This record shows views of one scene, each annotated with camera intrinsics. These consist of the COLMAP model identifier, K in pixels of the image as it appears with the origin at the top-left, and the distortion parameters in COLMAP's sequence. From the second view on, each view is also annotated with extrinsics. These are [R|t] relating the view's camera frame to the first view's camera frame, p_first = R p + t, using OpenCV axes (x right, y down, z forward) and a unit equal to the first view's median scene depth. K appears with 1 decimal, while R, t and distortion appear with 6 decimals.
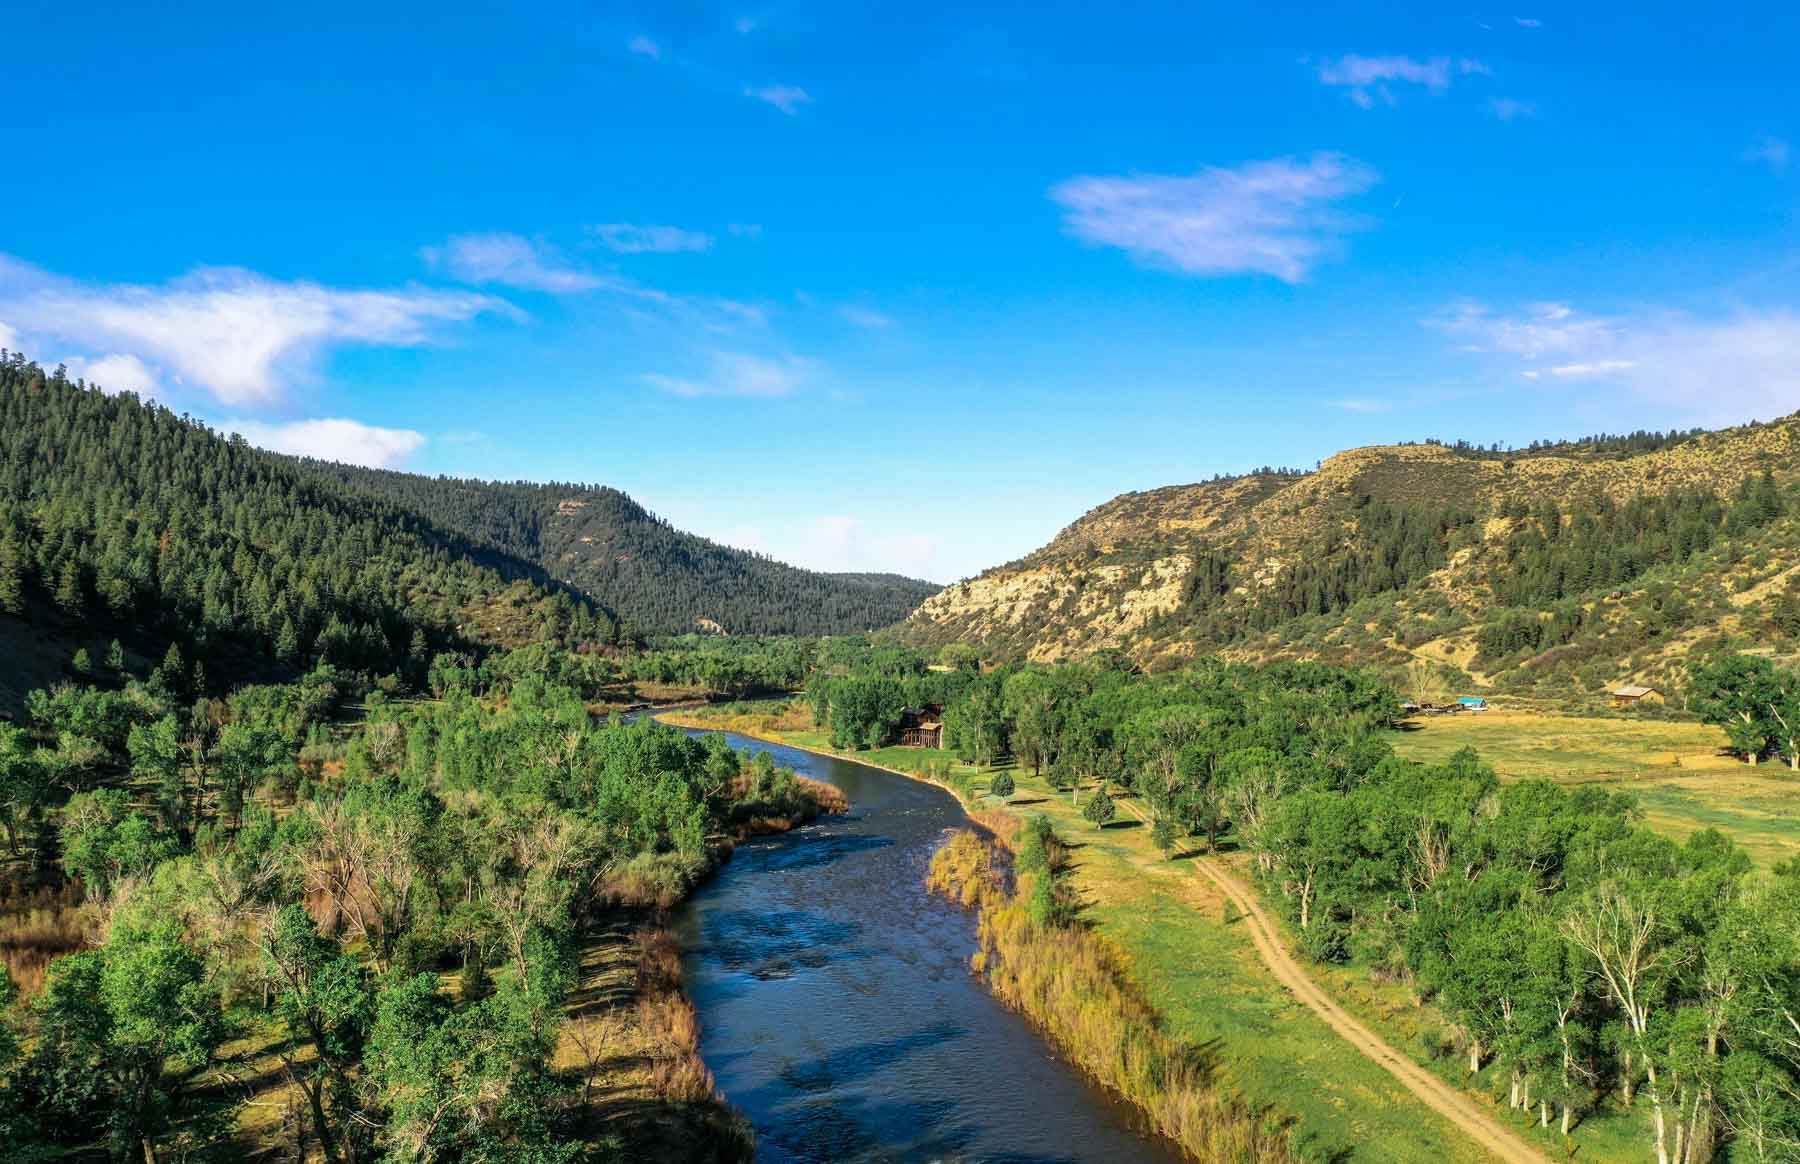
lens RADIAL K [[1461.2, 0, 912.2], [0, 1461.2, 588.2], [0, 0, 1]] dist [0.021302, -0.002863]
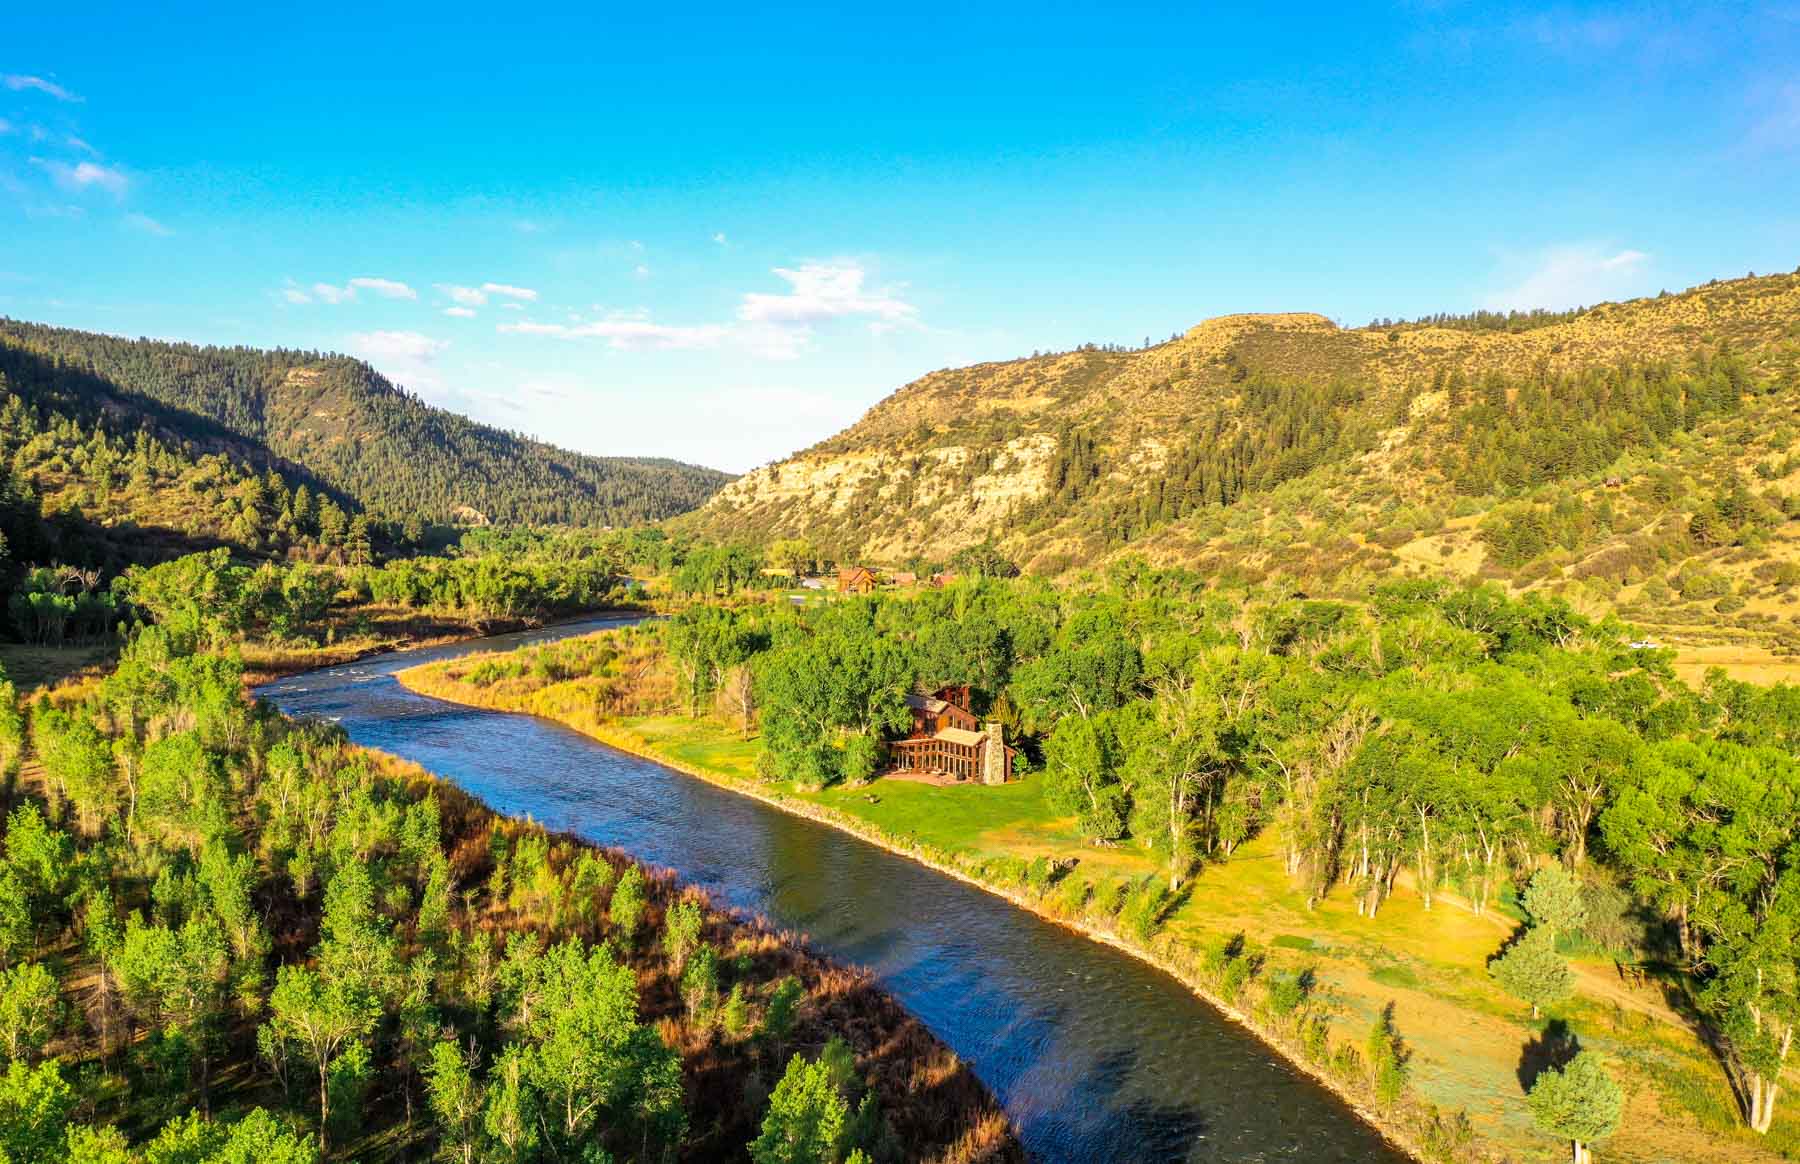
lens RADIAL K [[1461.2, 0, 912.2], [0, 1461.2, 588.2], [0, 0, 1]] dist [0.021302, -0.002863]
pose [[0.987620, -0.006459, 0.156732, -0.024328], [-0.005726, 0.997002, 0.077167, 0.001443], [-0.156760, -0.077109, 0.984622, 0.149359]]
